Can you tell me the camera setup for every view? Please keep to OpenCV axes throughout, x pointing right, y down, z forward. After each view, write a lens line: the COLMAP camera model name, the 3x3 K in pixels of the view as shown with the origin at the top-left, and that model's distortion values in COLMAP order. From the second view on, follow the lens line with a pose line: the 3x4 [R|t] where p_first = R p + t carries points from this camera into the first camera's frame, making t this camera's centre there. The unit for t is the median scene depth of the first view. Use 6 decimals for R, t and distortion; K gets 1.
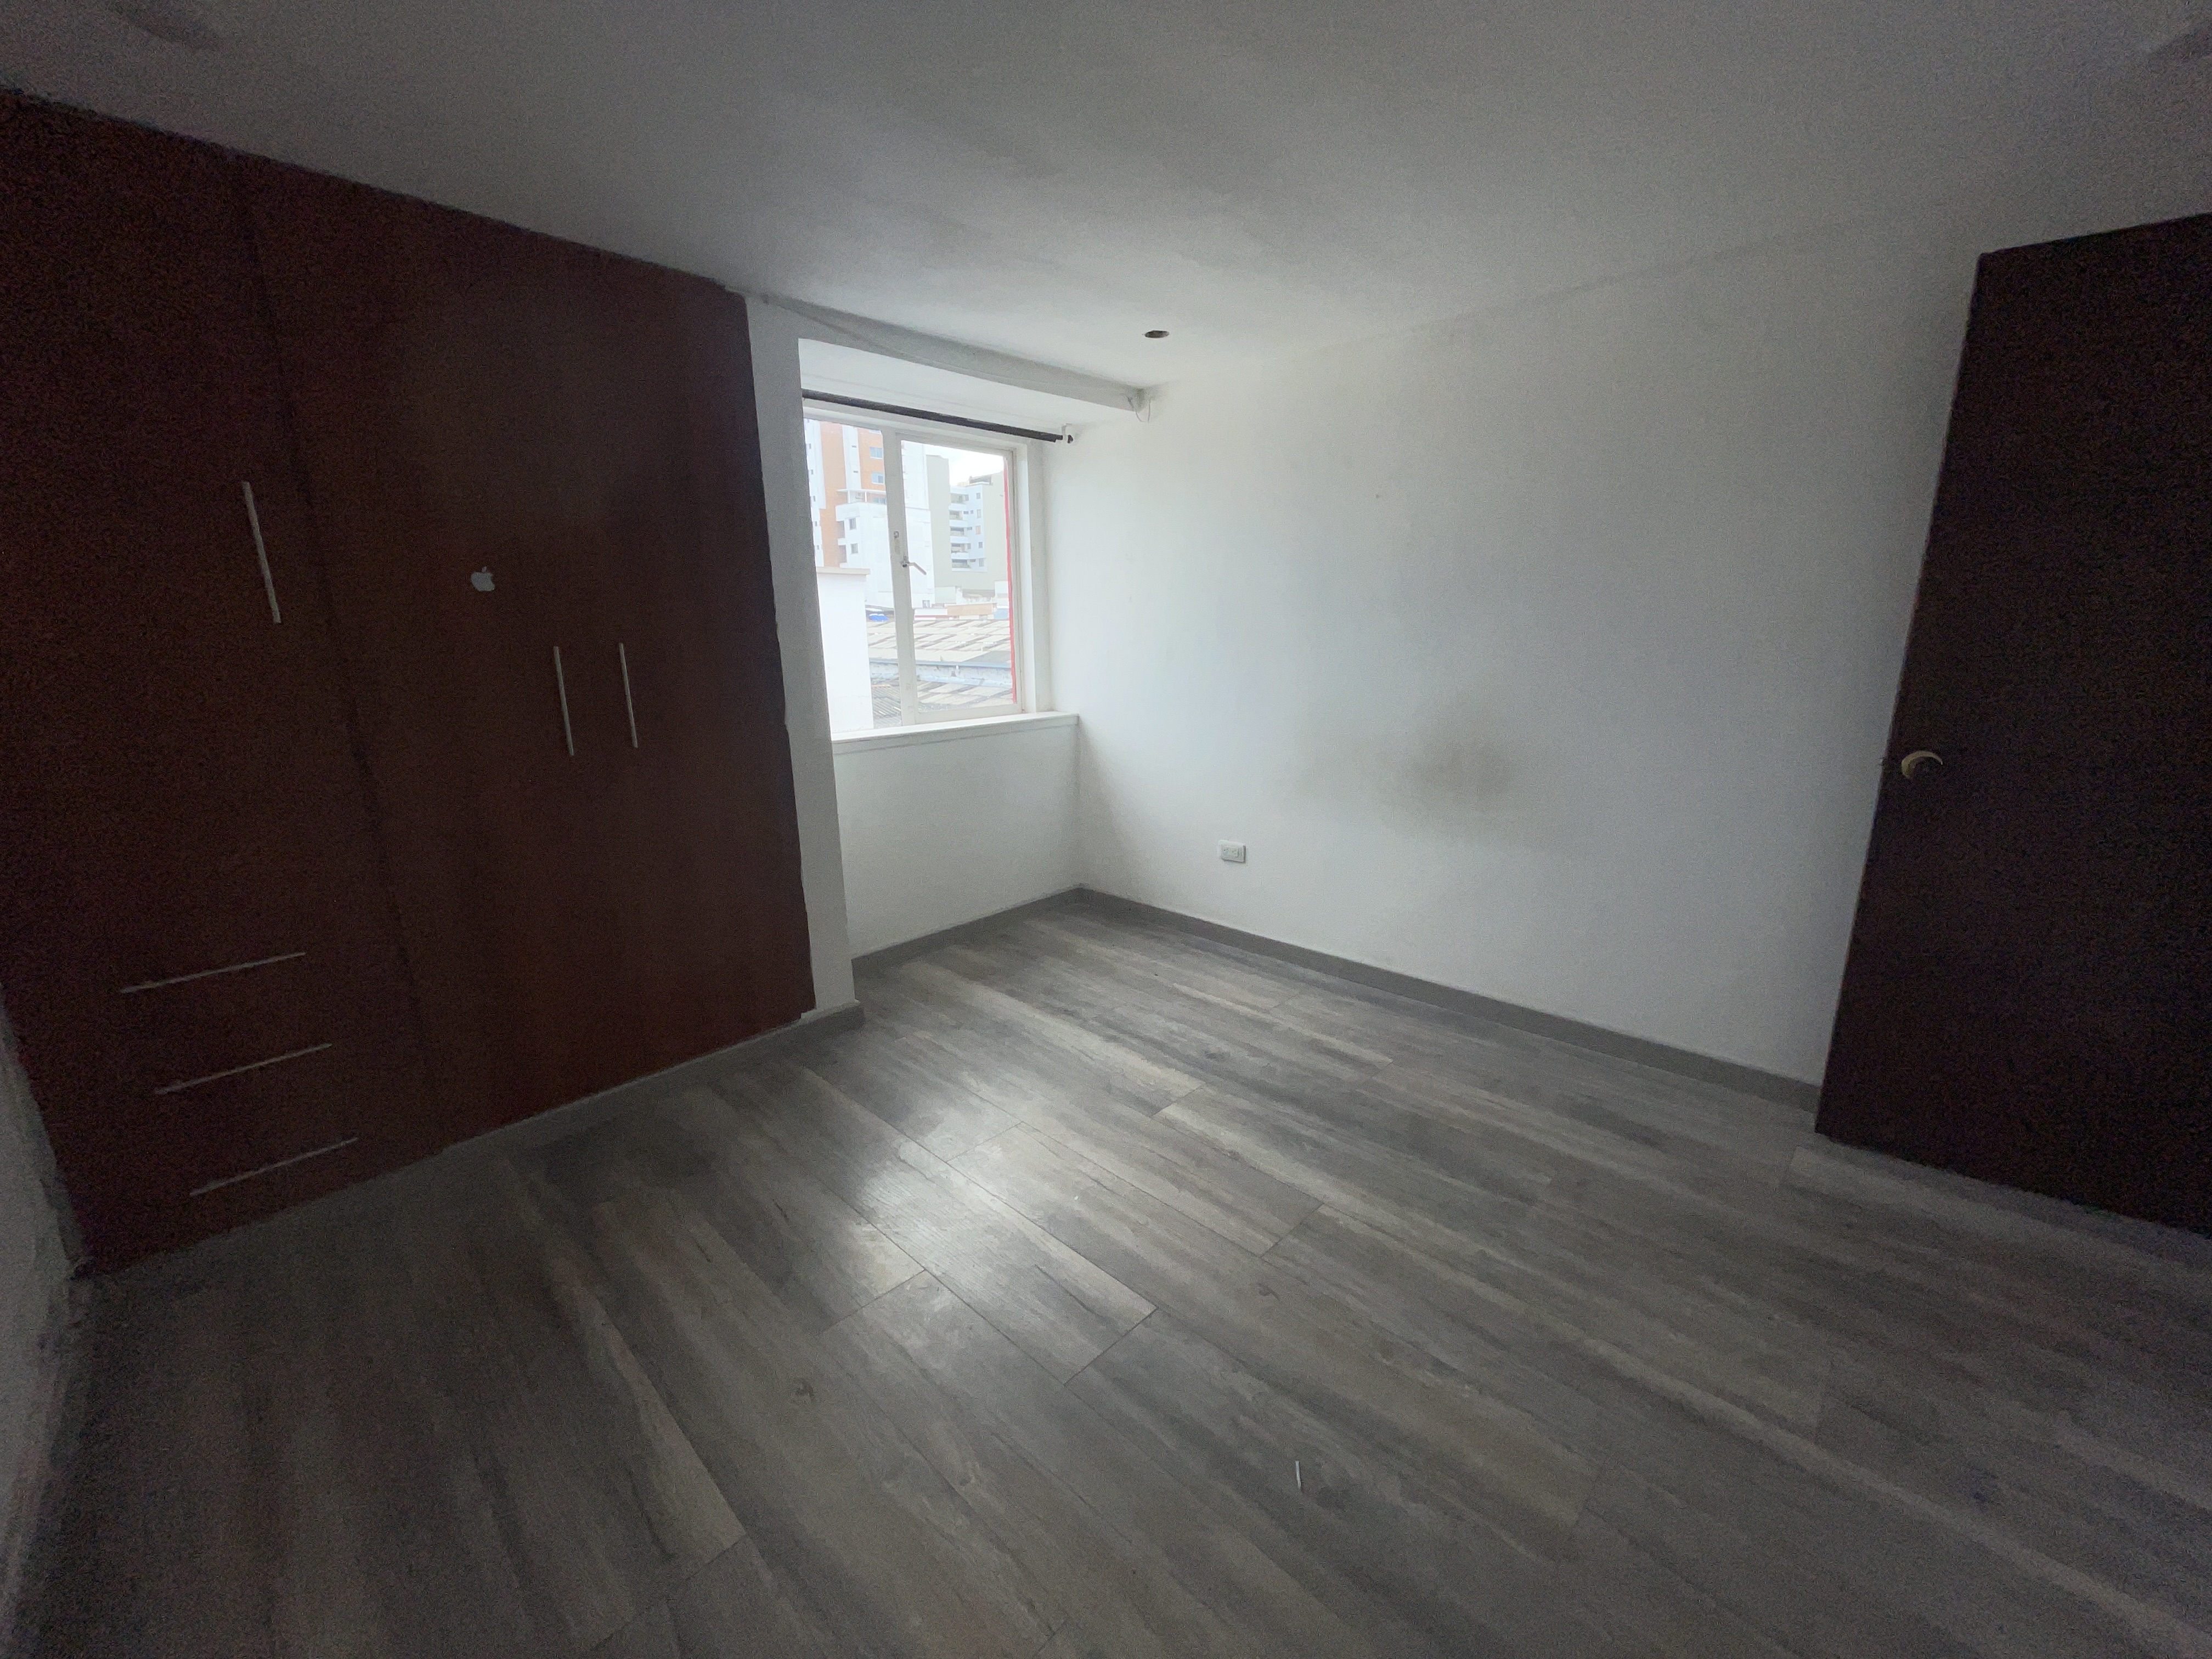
lens RADIAL K [[889.1, 0, 1096.2], [0, 889.1, 836.7], [0, 0, 1]] dist [0.000536, -0.000175]
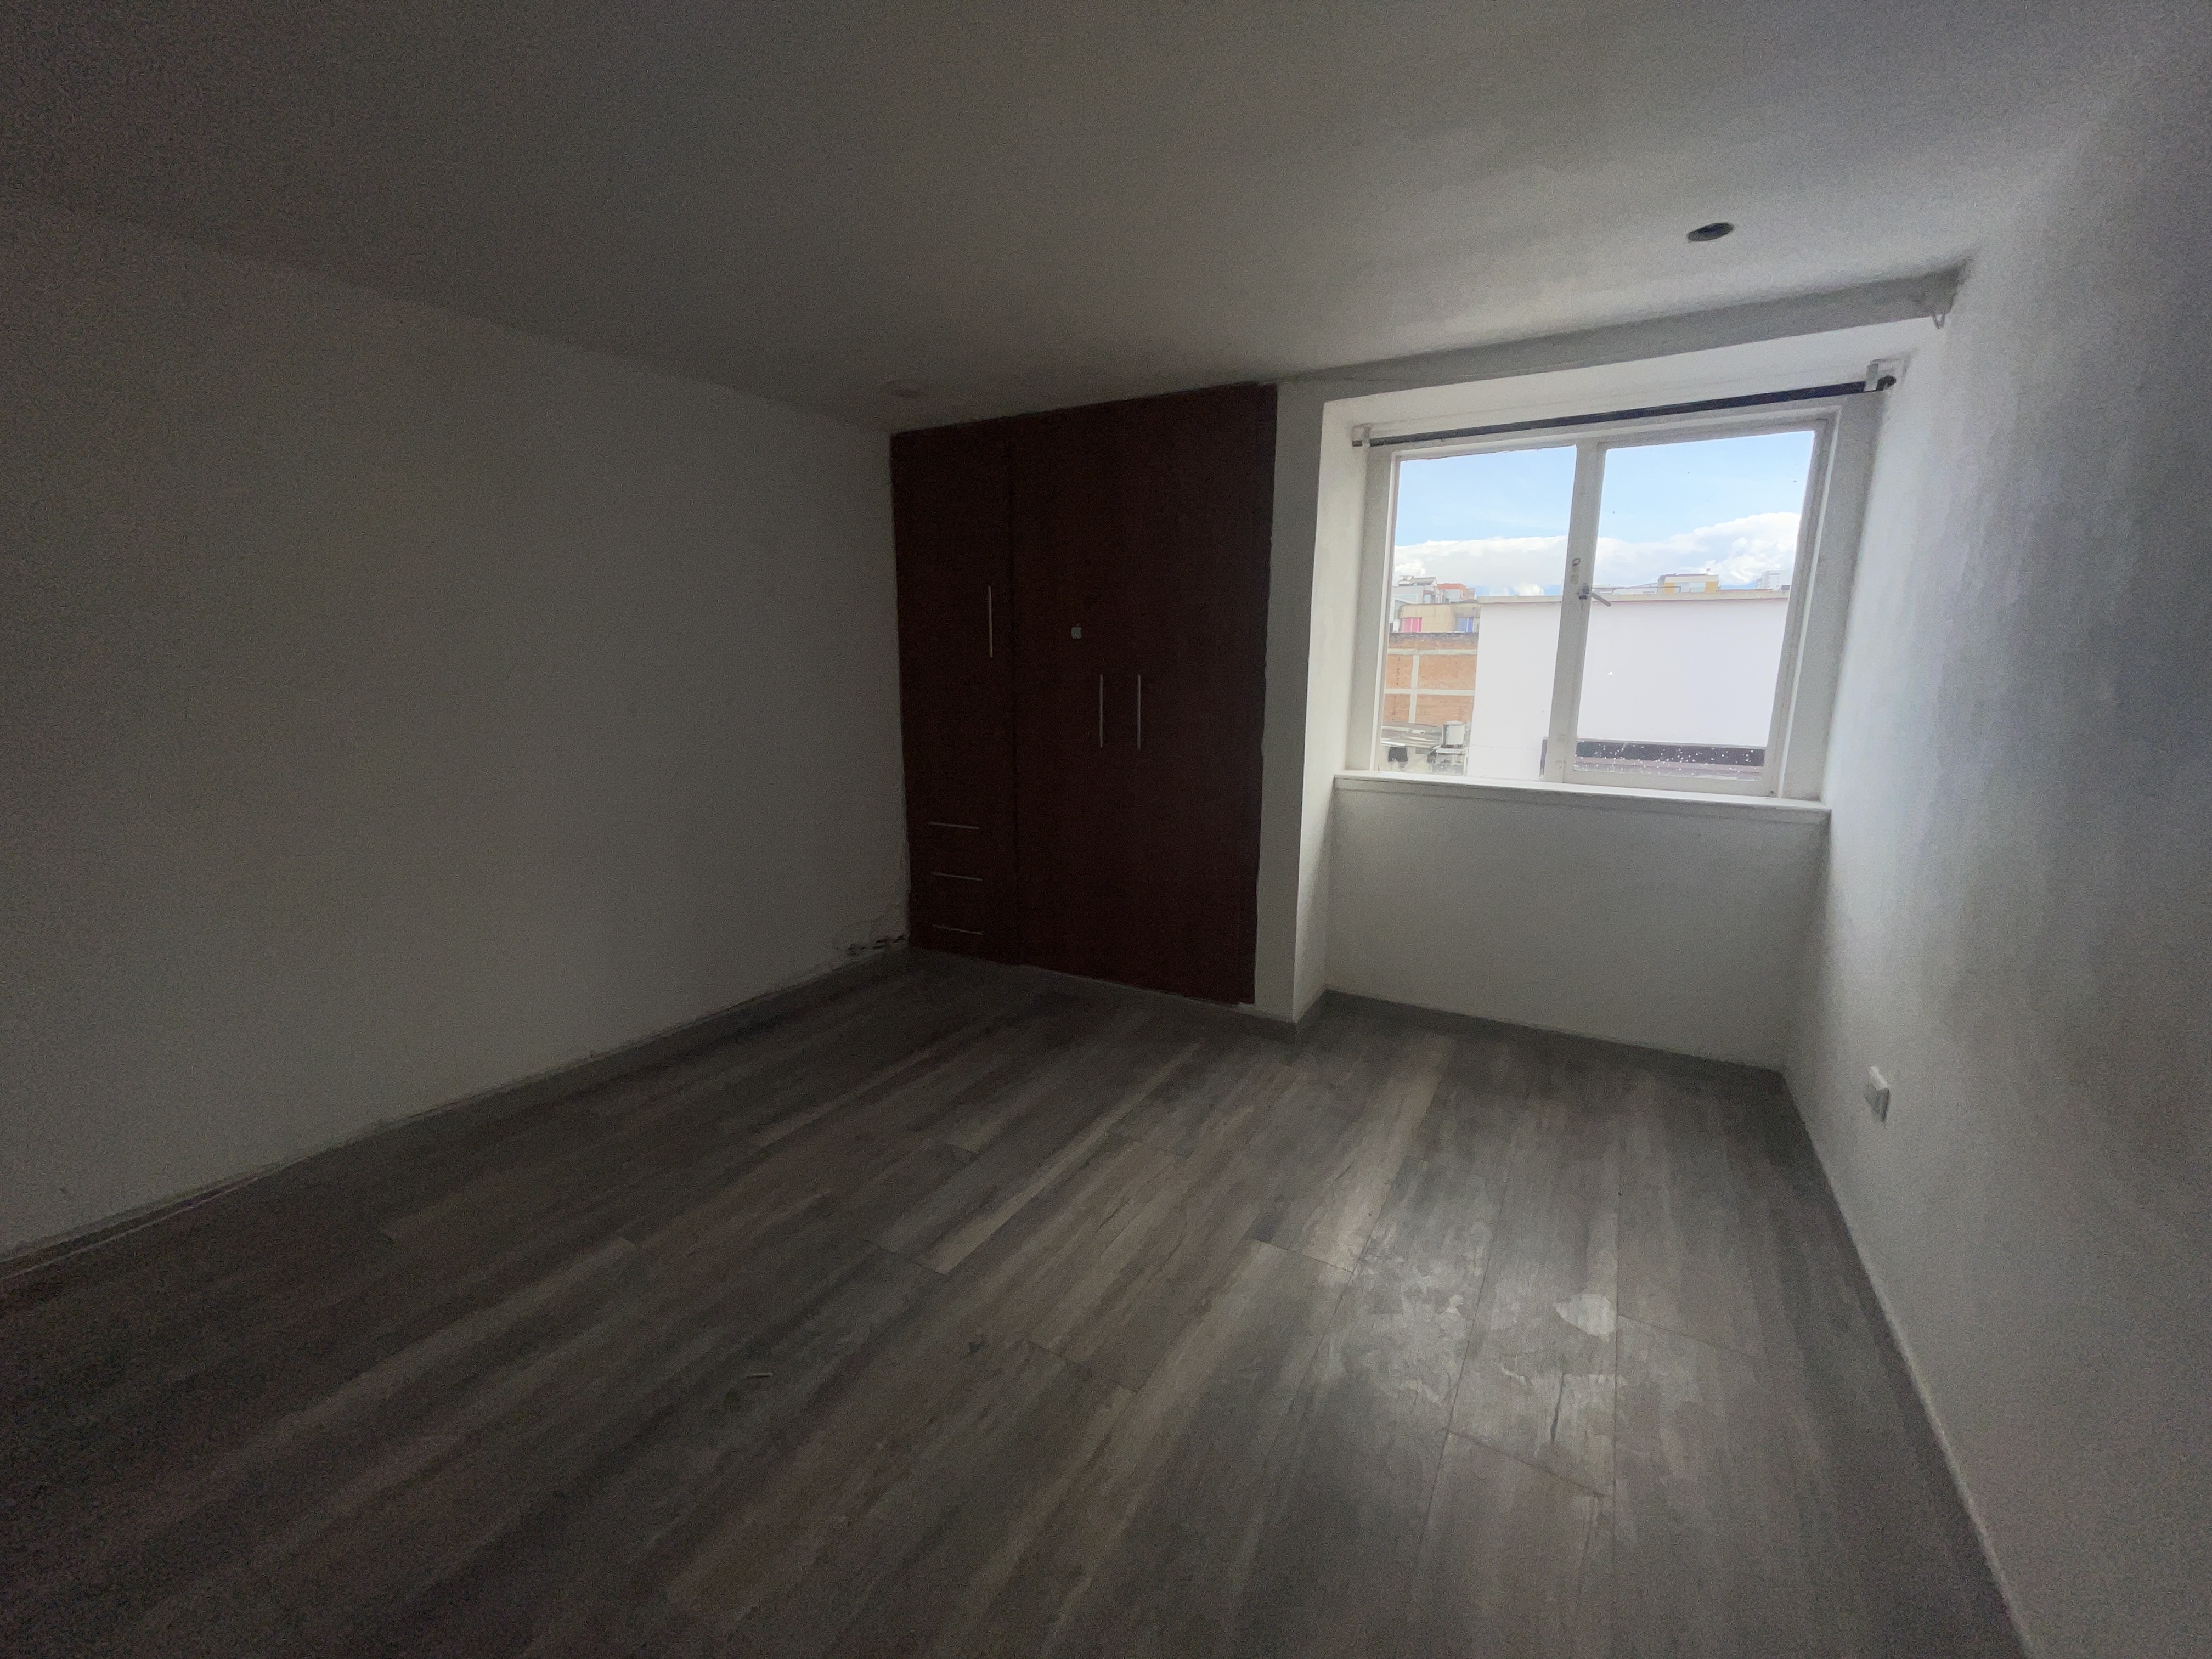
lens RADIAL K [[895.0, 0, 1101.8], [0, 895.0, 826.4], [0, 0, 1]] dist [0.002969, 0.000317]
pose [[0.244921, 0.188379, -0.951066, 0.714405], [-0.241404, 0.961898, 0.128358, -0.128433], [0.939009, 0.198153, 0.281064, 0.511877]]
